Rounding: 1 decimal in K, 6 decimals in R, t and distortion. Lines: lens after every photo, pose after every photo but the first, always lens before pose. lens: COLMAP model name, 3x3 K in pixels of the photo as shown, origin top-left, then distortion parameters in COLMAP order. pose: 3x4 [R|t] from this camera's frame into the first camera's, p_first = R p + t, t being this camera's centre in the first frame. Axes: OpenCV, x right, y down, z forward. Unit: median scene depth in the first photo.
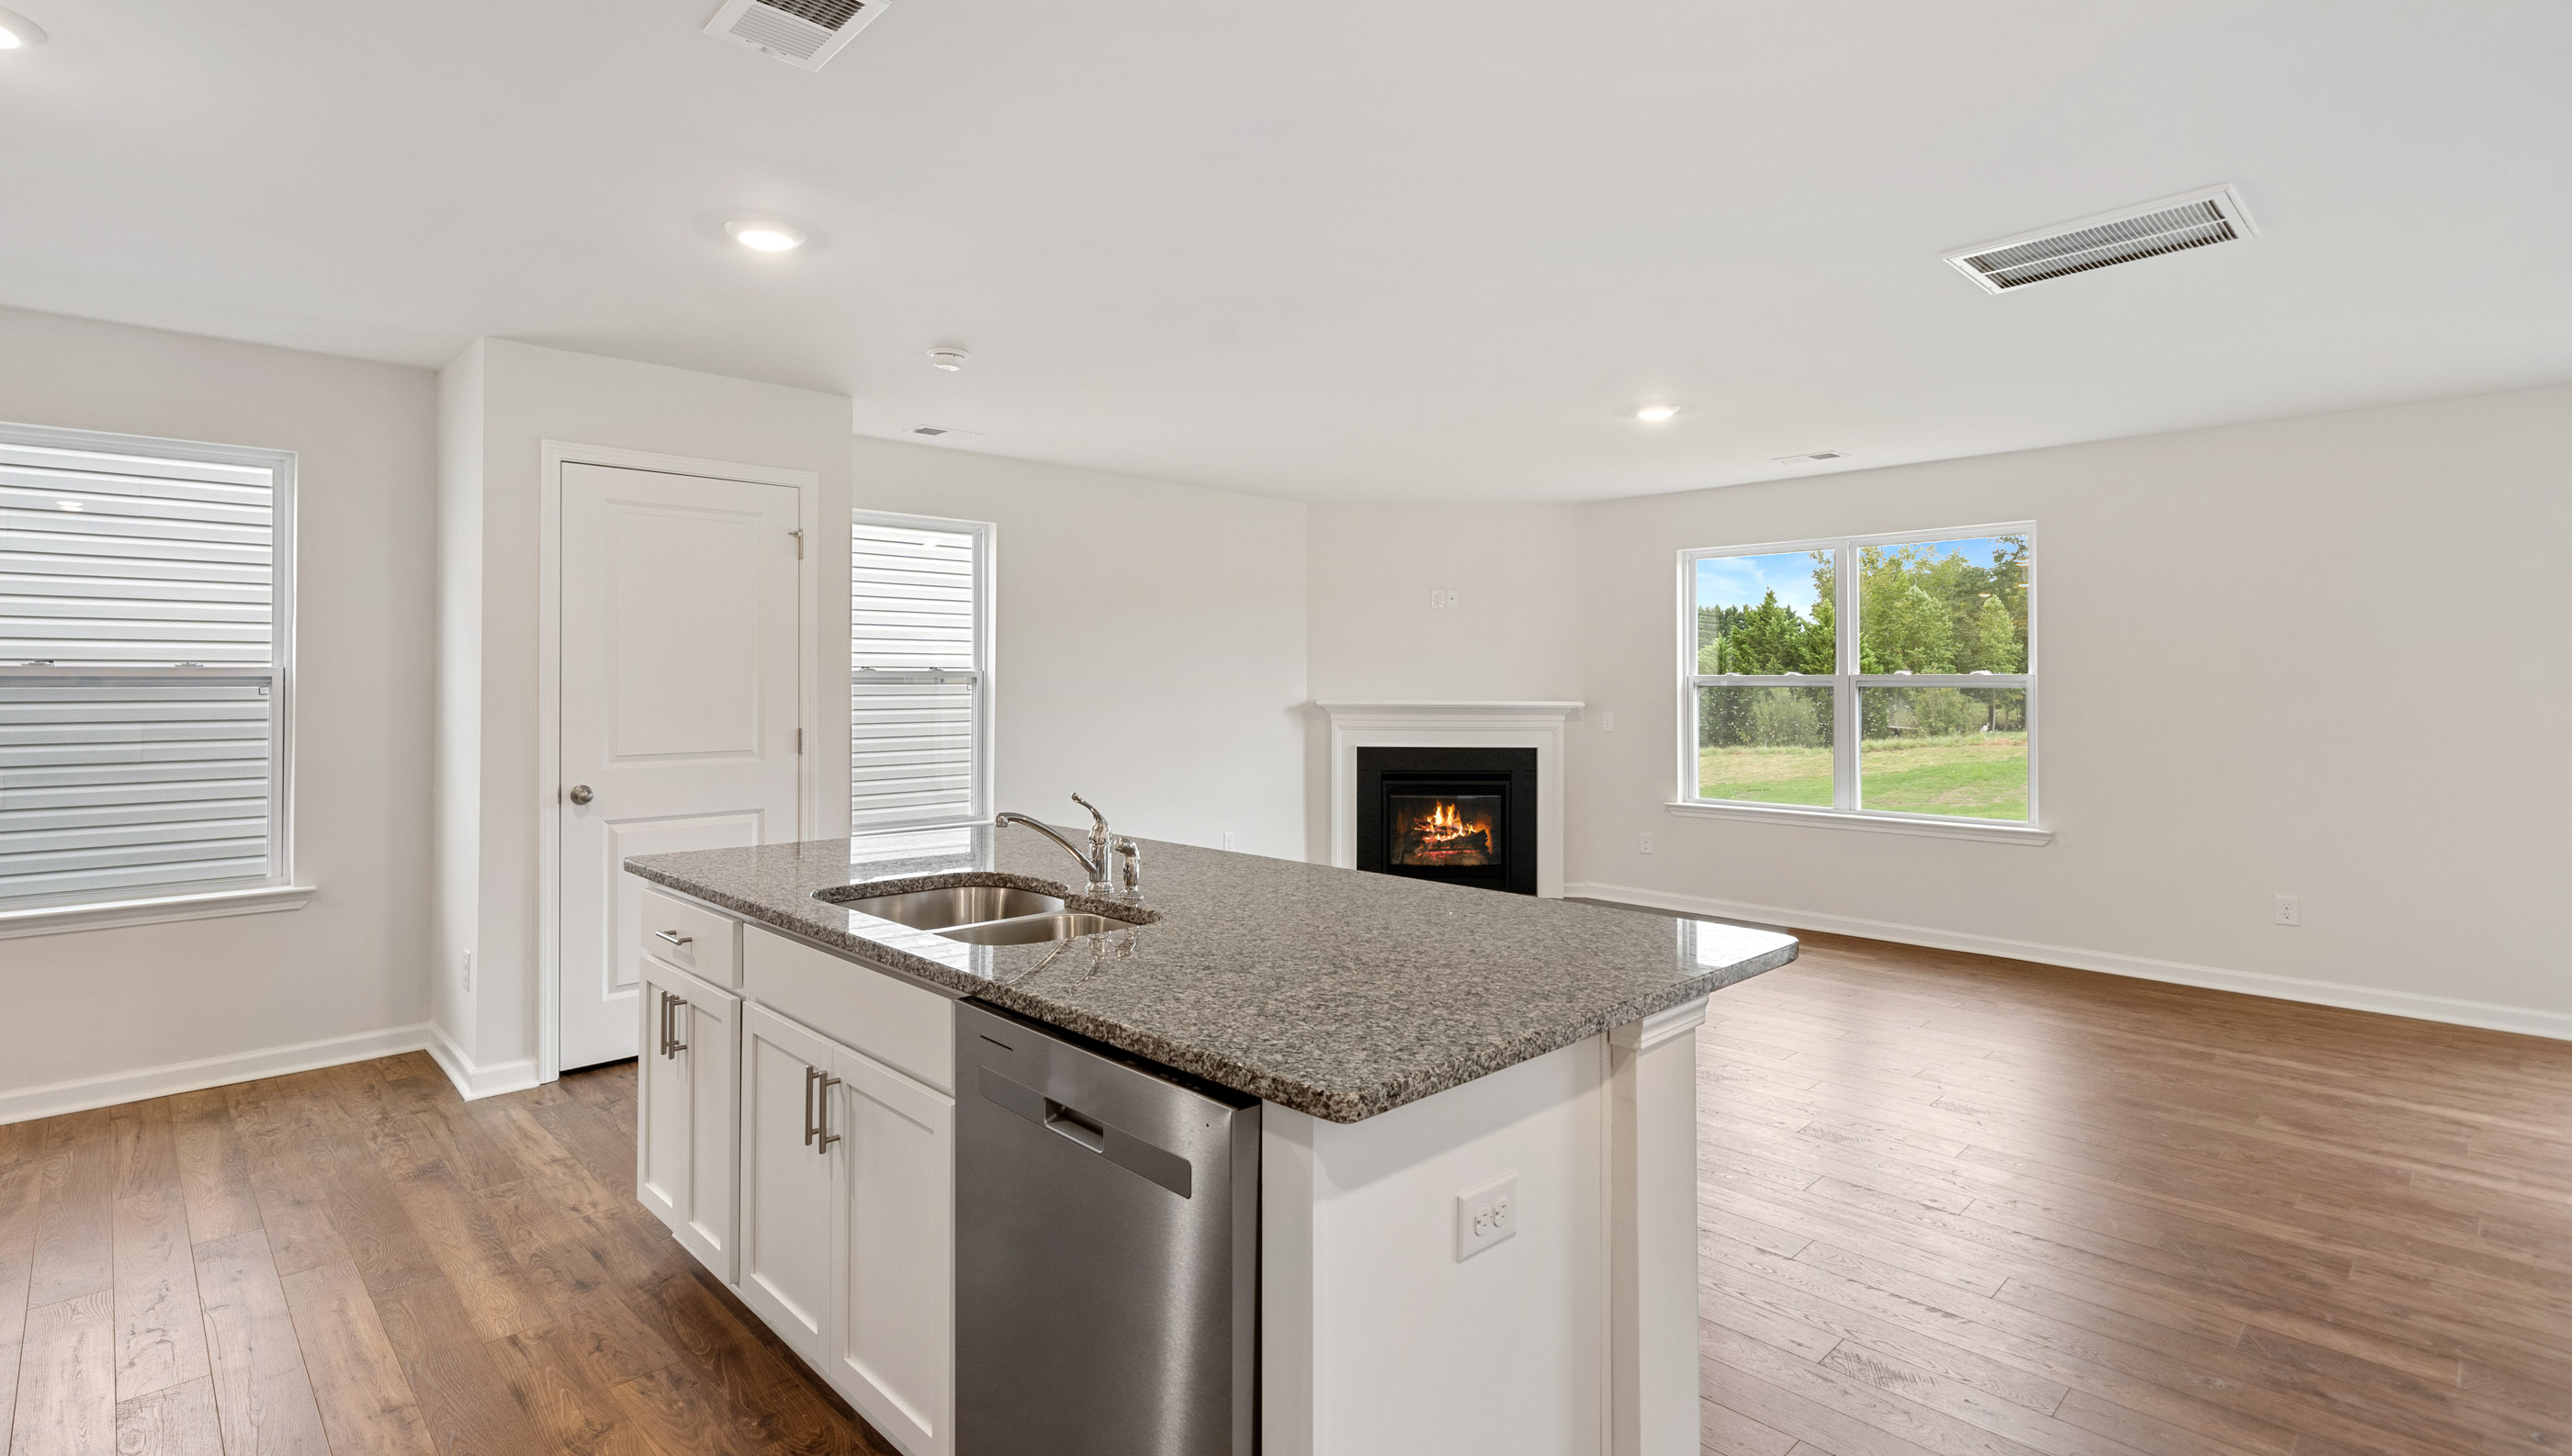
lens RADIAL K [[1200.8, 0, 1303.6], [0, 1200.8, 641.7], [0, 0, 1]] dist [0.002956, 0.000036]
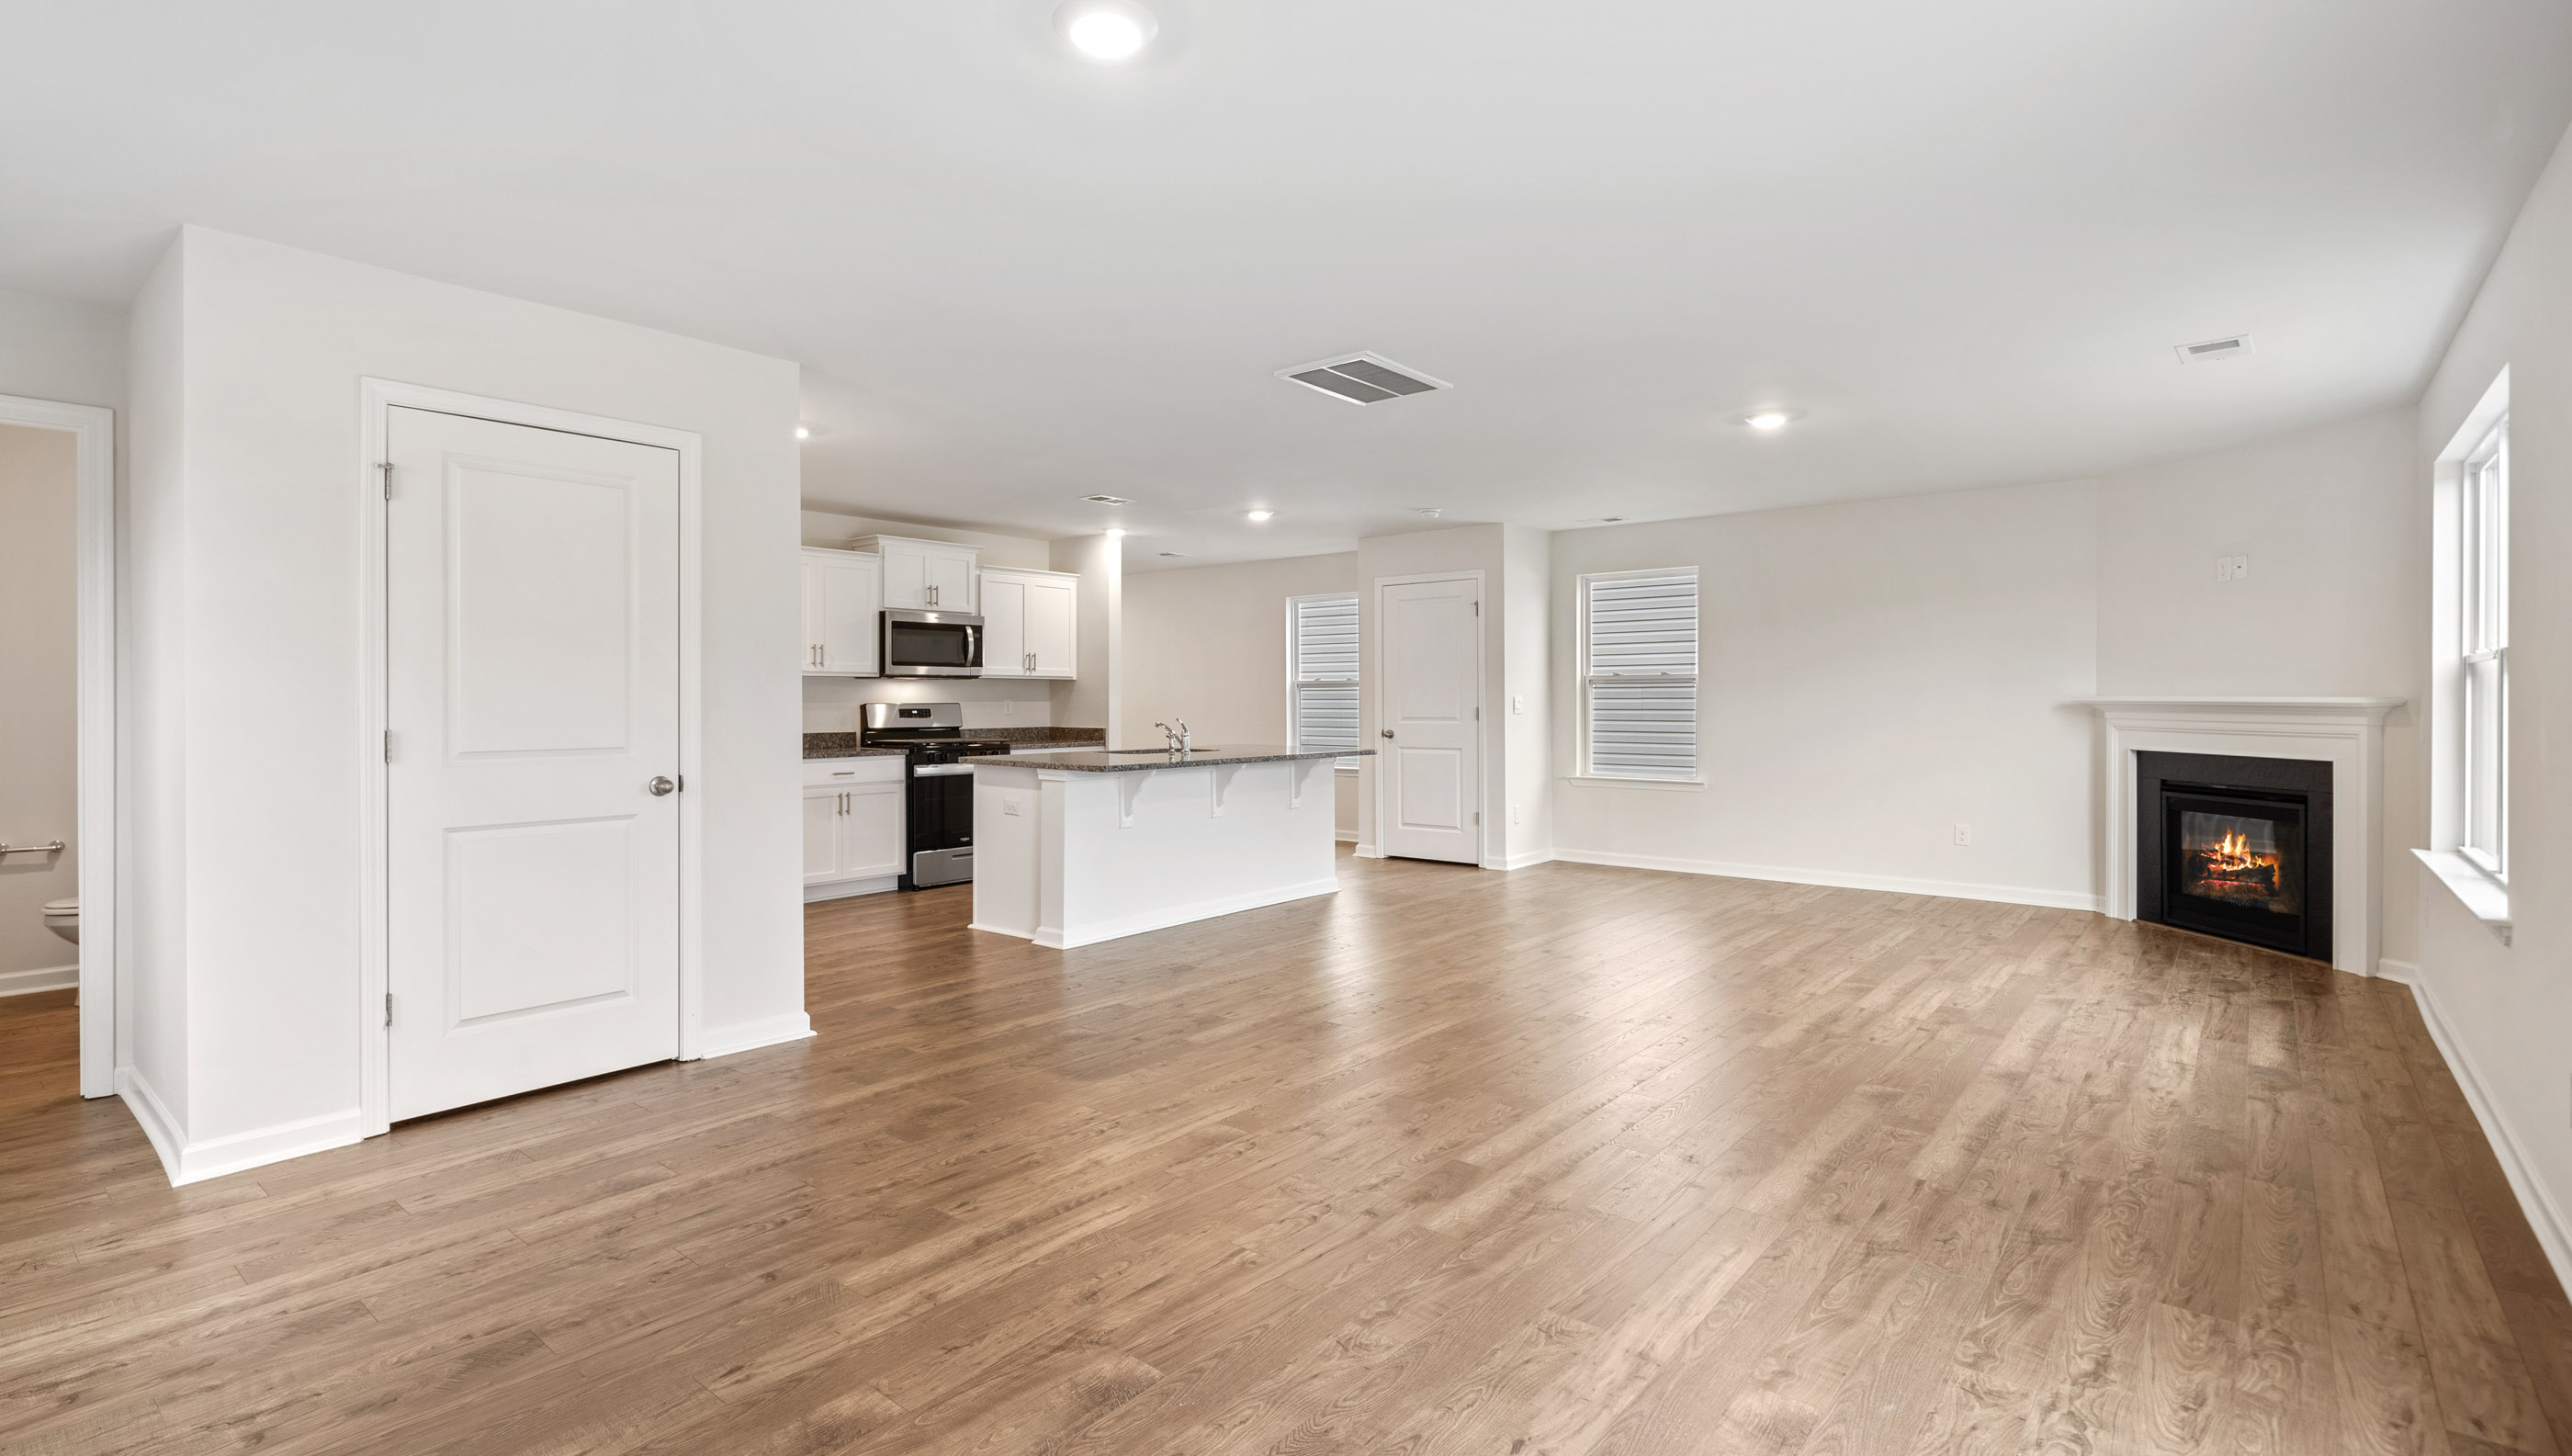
lens RADIAL K [[1200.8, 0, 1270.5], [0, 1200.8, 711.7], [0, 0, 1]] dist [0.002956, 0.000036]
pose [[0.078331, 0.009482, -0.996882, 0.863373], [0.037724, 0.999210, 0.012468, 0.025357], [0.996213, -0.038584, 0.077911, 0.311224]]
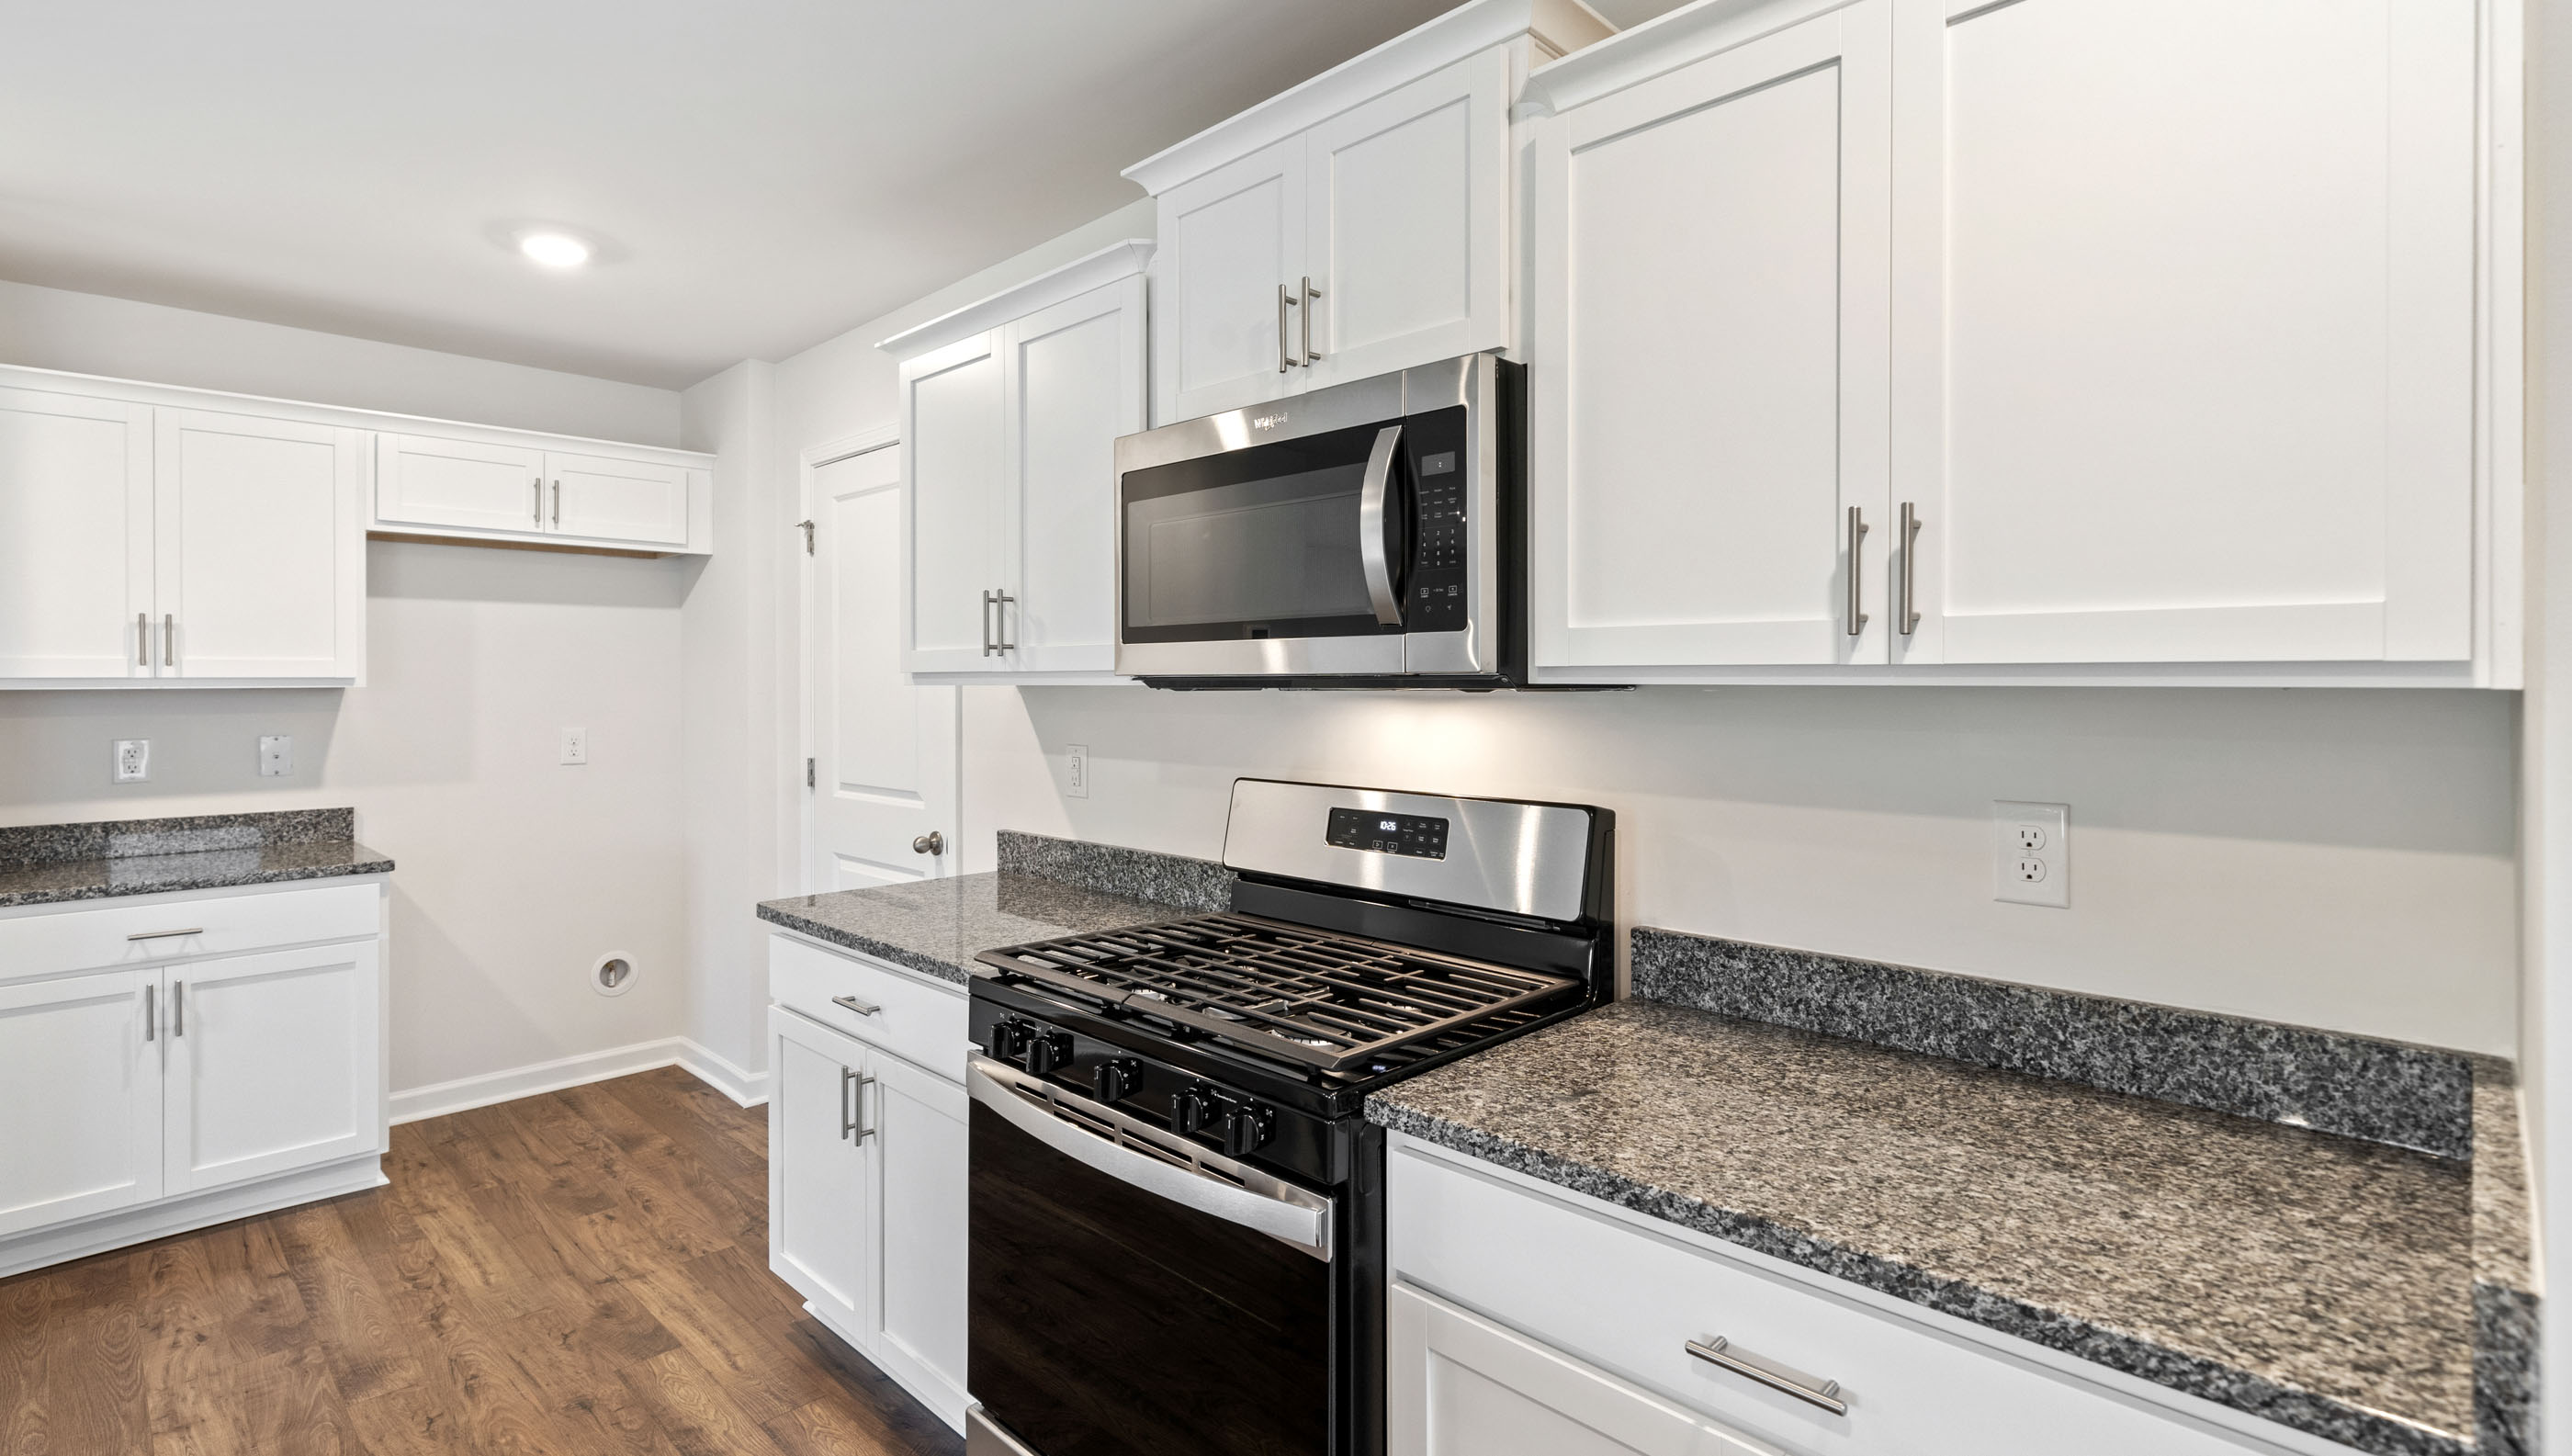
lens RADIAL K [[1200.8, 0, 1248.6], [0, 1200.8, 681.7], [0, 0, 1]] dist [0.002956, 0.000036]
pose [[-0.999739, 0.000275, 0.022853, -0.229385], [-0.000574, 0.999310, -0.037138, 0.004910], [-0.022848, -0.037141, -0.999049, 0.339839]]
